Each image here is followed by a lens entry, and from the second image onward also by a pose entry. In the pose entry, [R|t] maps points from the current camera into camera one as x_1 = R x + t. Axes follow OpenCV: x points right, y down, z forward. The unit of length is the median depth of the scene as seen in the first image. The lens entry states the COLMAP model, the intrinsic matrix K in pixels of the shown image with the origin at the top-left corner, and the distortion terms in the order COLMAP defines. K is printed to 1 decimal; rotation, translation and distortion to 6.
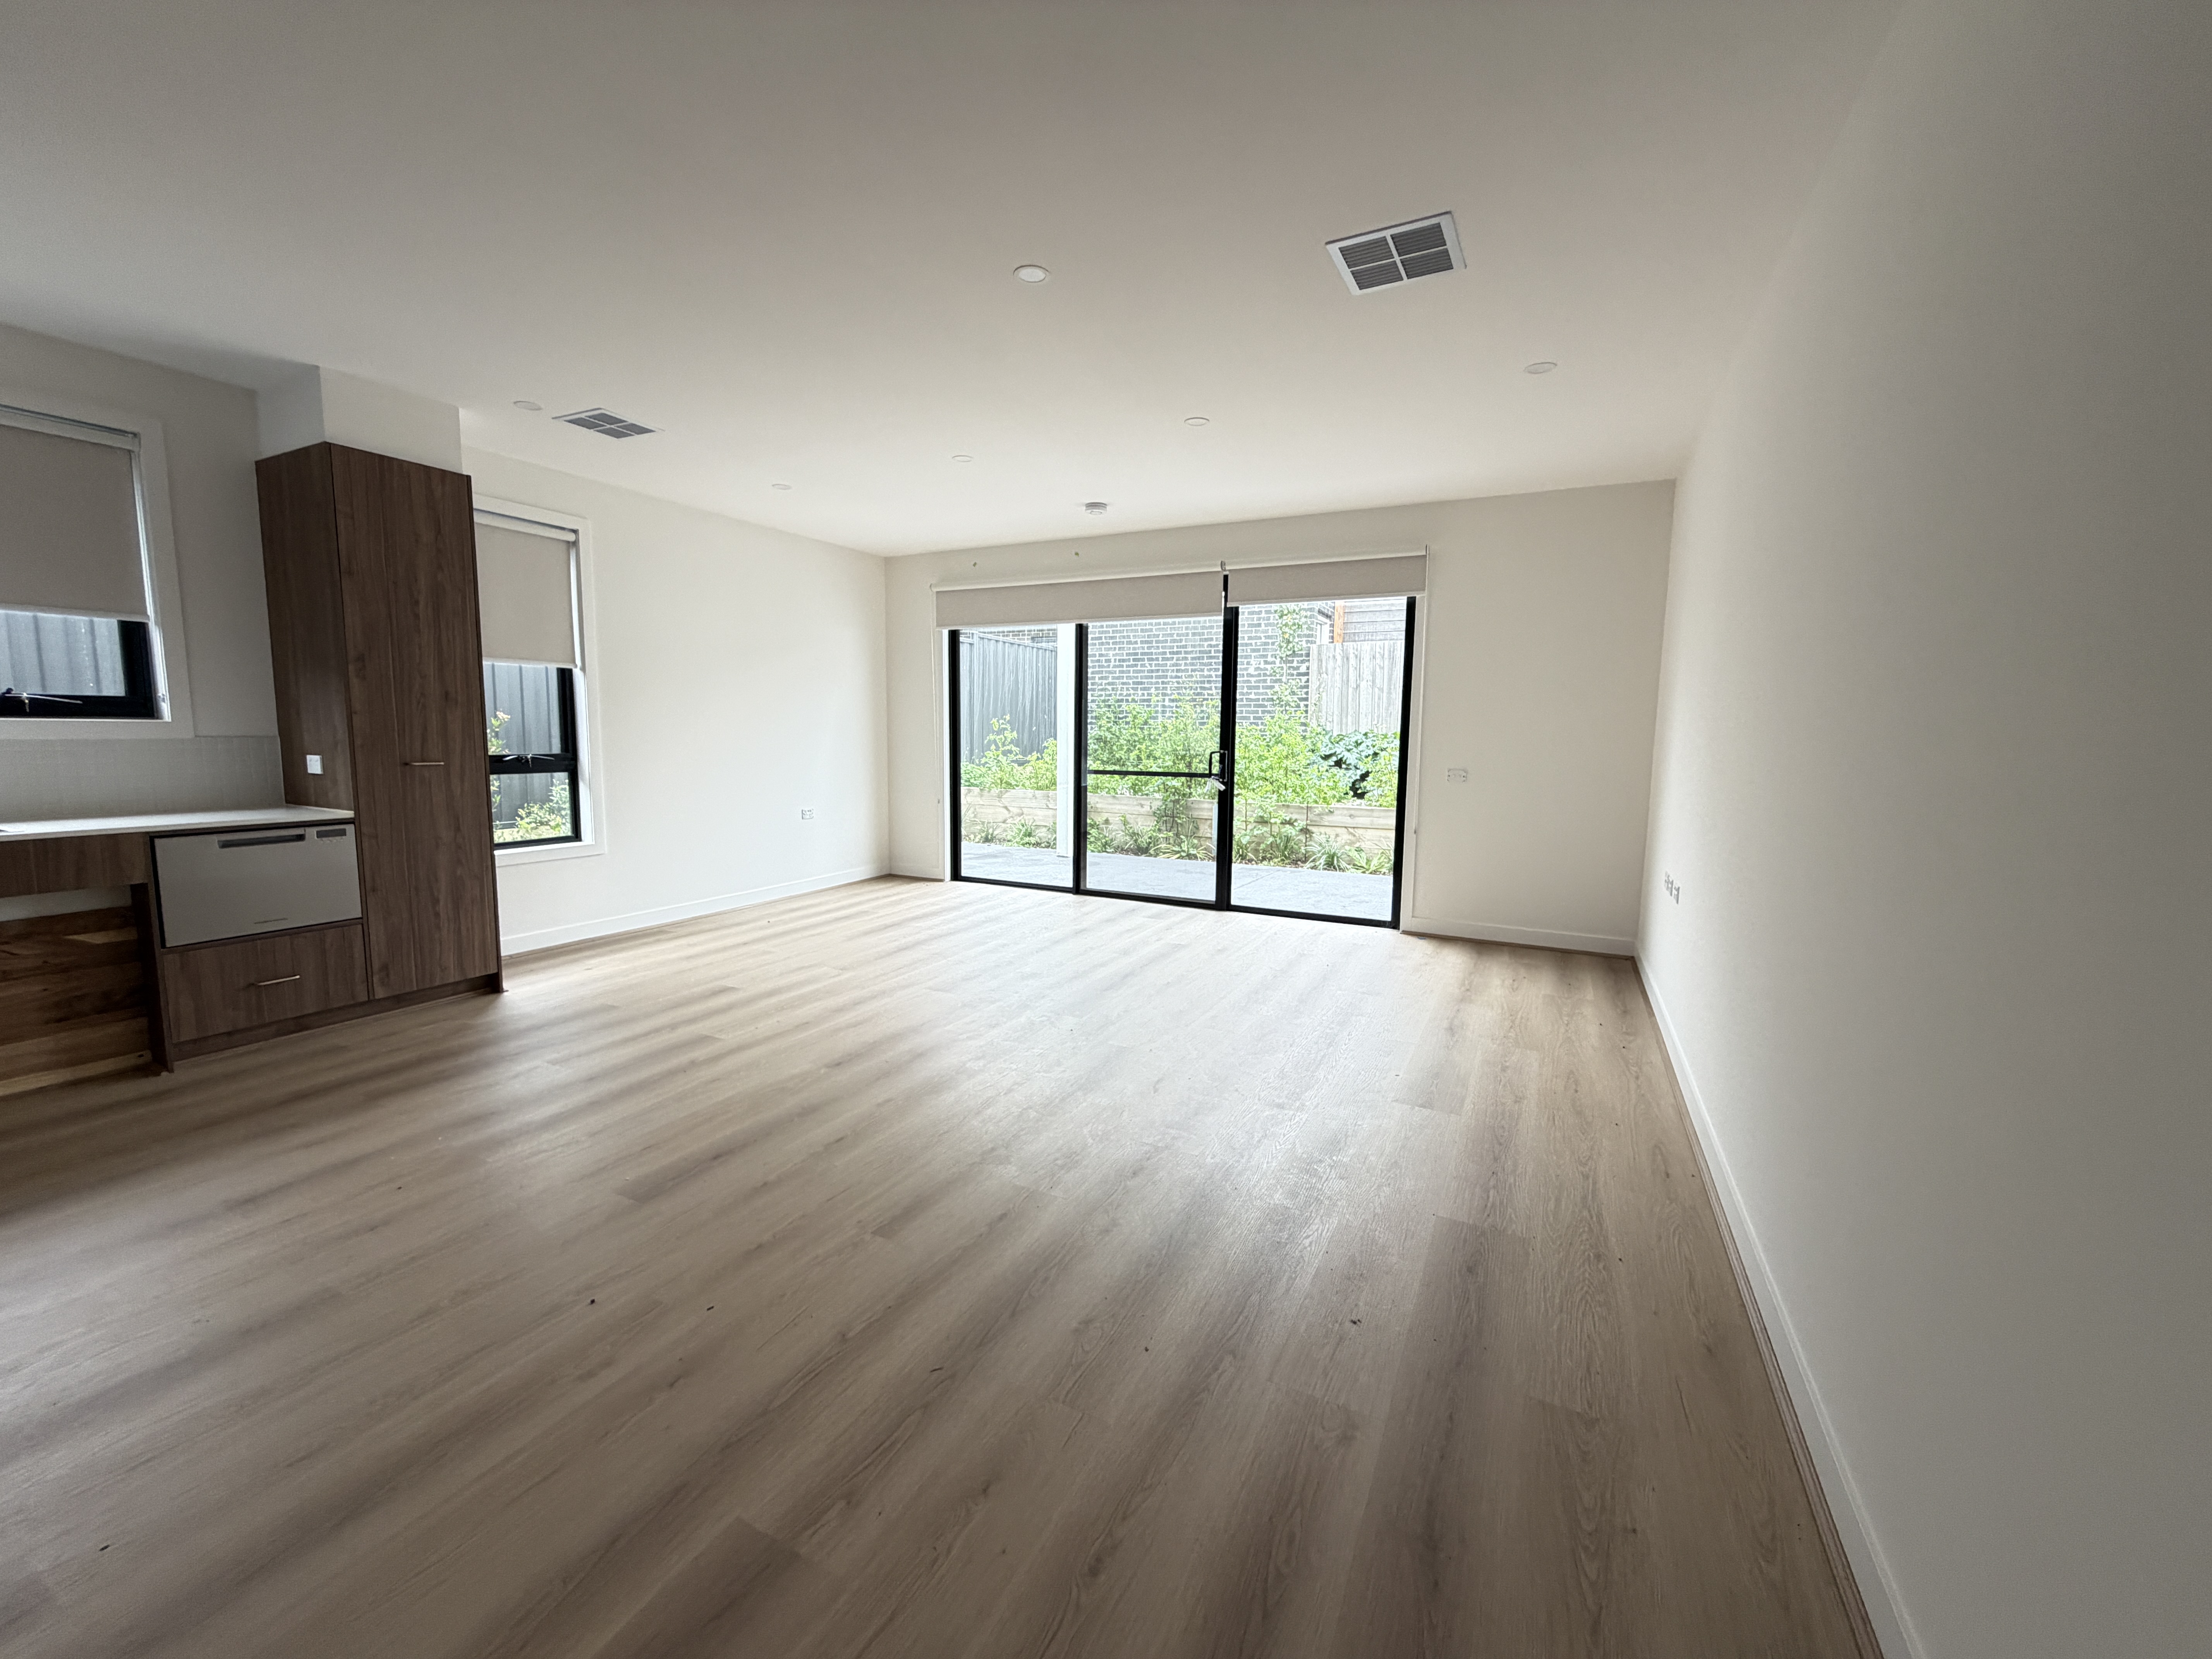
lens RADIAL K [[879.9, 0, 1098.8], [0, 879.9, 827.9], [0, 0, 1]] dist [0.000609, 0.000040]
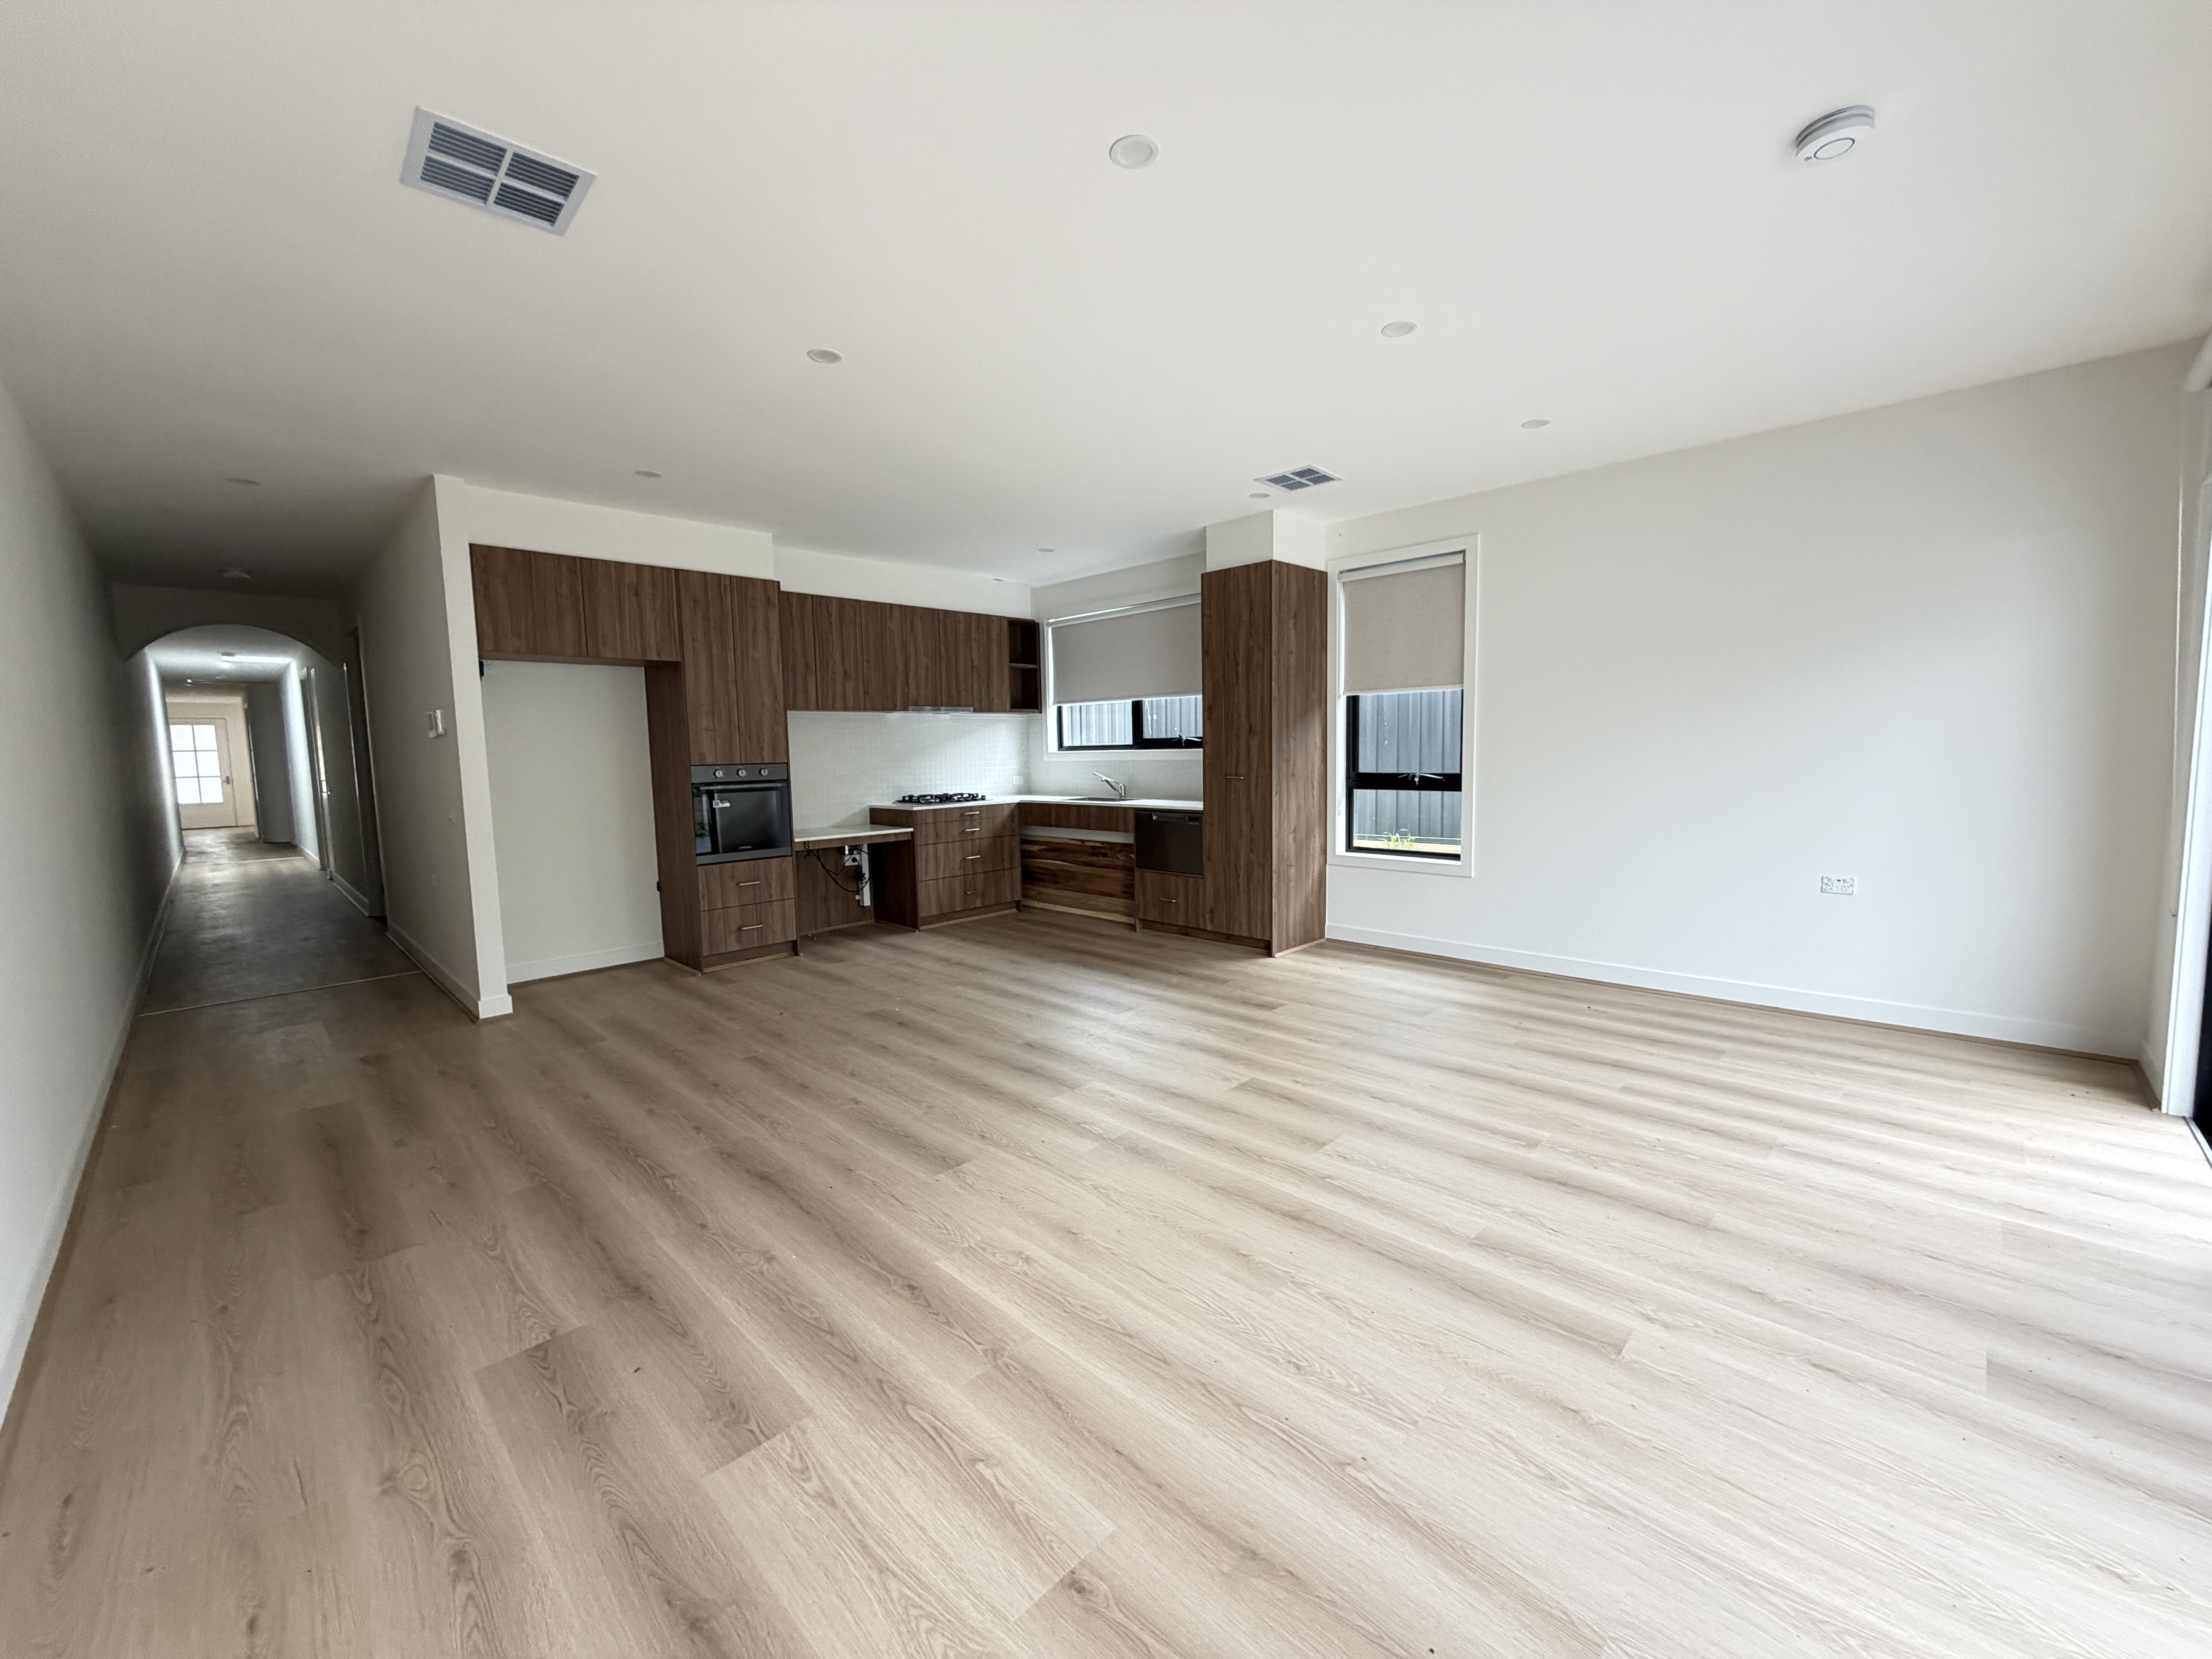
lens RADIAL K [[879.9, 0, 1098.8], [0, 879.9, 827.9], [0, 0, 1]] dist [0.000609, 0.000040]
pose [[-0.304462, 0.080080, -0.949152, 0.696932], [-0.089242, 0.989679, 0.112125, -0.140341], [0.948335, 0.118842, -0.294173, 1.292825]]
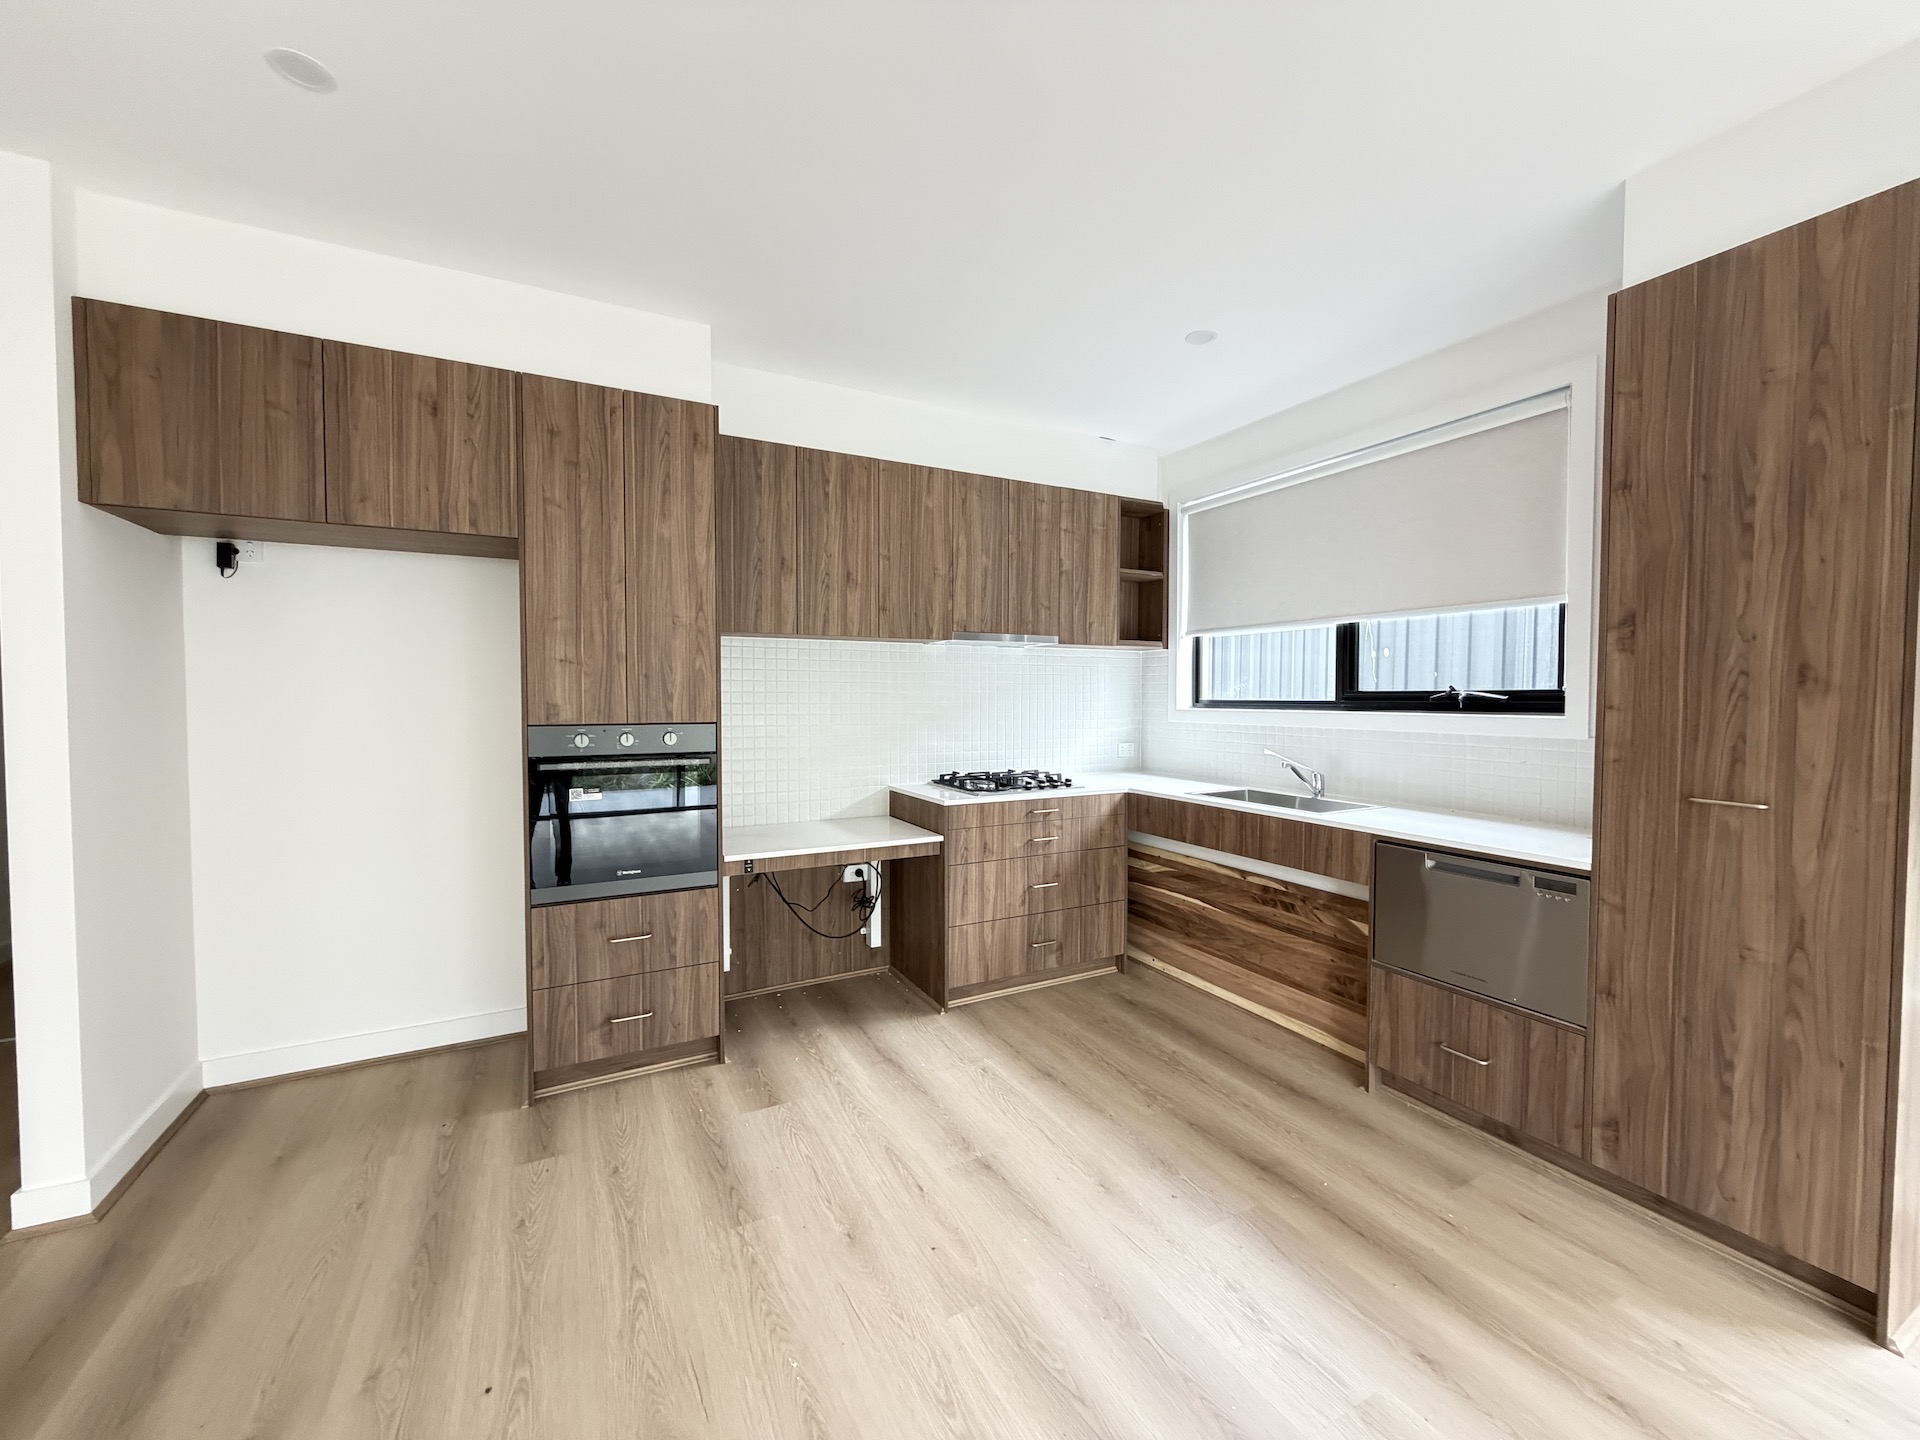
lens RADIAL K [[763.8, 0, 953.8], [0, 763.8, 718.6], [0, 0, 1]] dist [0.000609, 0.000040]
pose [[-0.578470, 0.012981, -0.815600, -0.127369], [-0.098576, 0.991433, 0.085695, -0.124168], [0.809725, 0.129971, -0.572234, 0.932858]]
